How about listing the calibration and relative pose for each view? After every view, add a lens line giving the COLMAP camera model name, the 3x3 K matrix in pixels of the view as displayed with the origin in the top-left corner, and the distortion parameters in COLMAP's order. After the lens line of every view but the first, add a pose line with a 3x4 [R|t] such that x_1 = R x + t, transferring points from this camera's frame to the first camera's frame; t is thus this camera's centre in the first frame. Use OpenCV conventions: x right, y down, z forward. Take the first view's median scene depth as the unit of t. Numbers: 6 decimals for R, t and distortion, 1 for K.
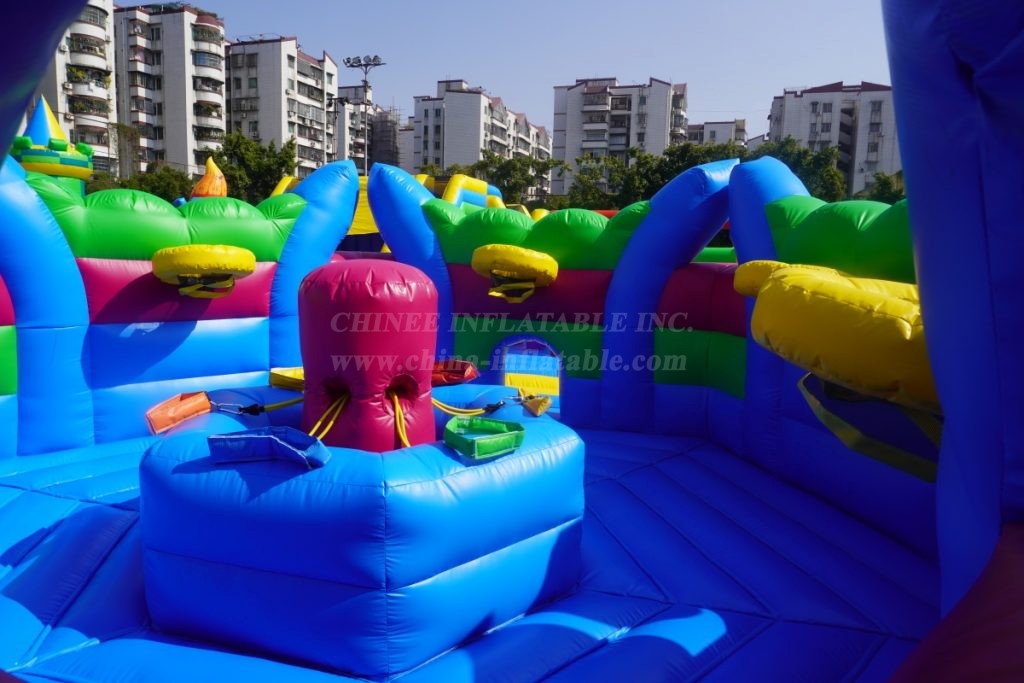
lens RADIAL K [[690.9, 0, 511.5], [0, 690.9, 343.9], [0, 0, 1]] dist [0.008705, -0.002071]
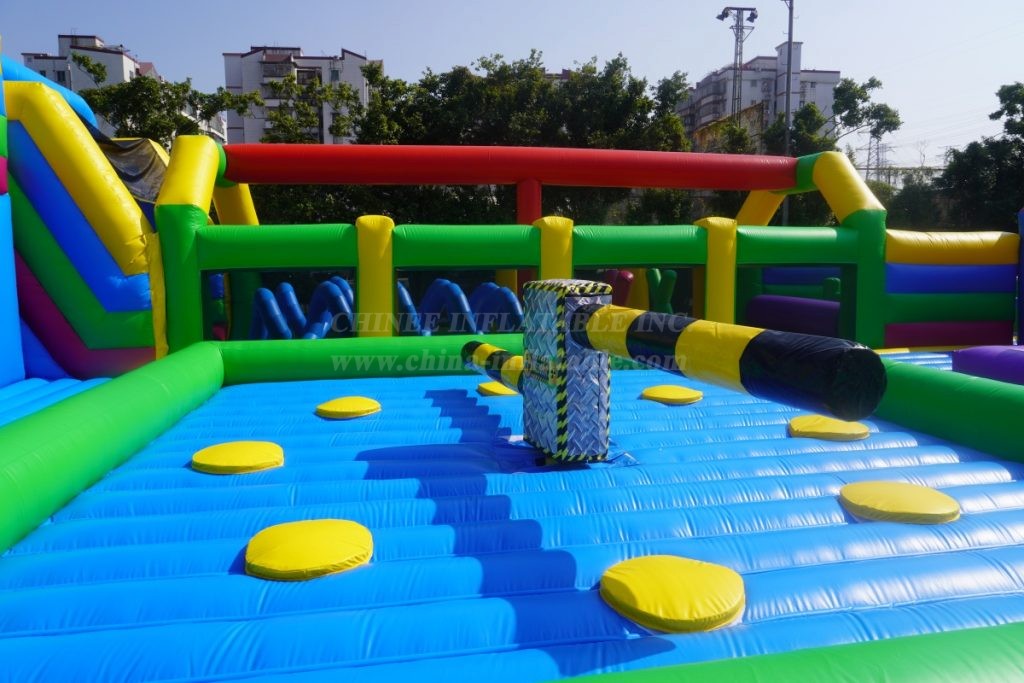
lens RADIAL K [[690.9, 0, 508.2], [0, 690.9, 332.7], [0, 0, 1]] dist [0.008705, -0.002071]
pose [[0.908664, -0.078086, 0.410161, 0.006286], [0.084127, 0.996449, 0.003330, -0.014959], [-0.408964, 0.031480, 0.912007, 0.126164]]
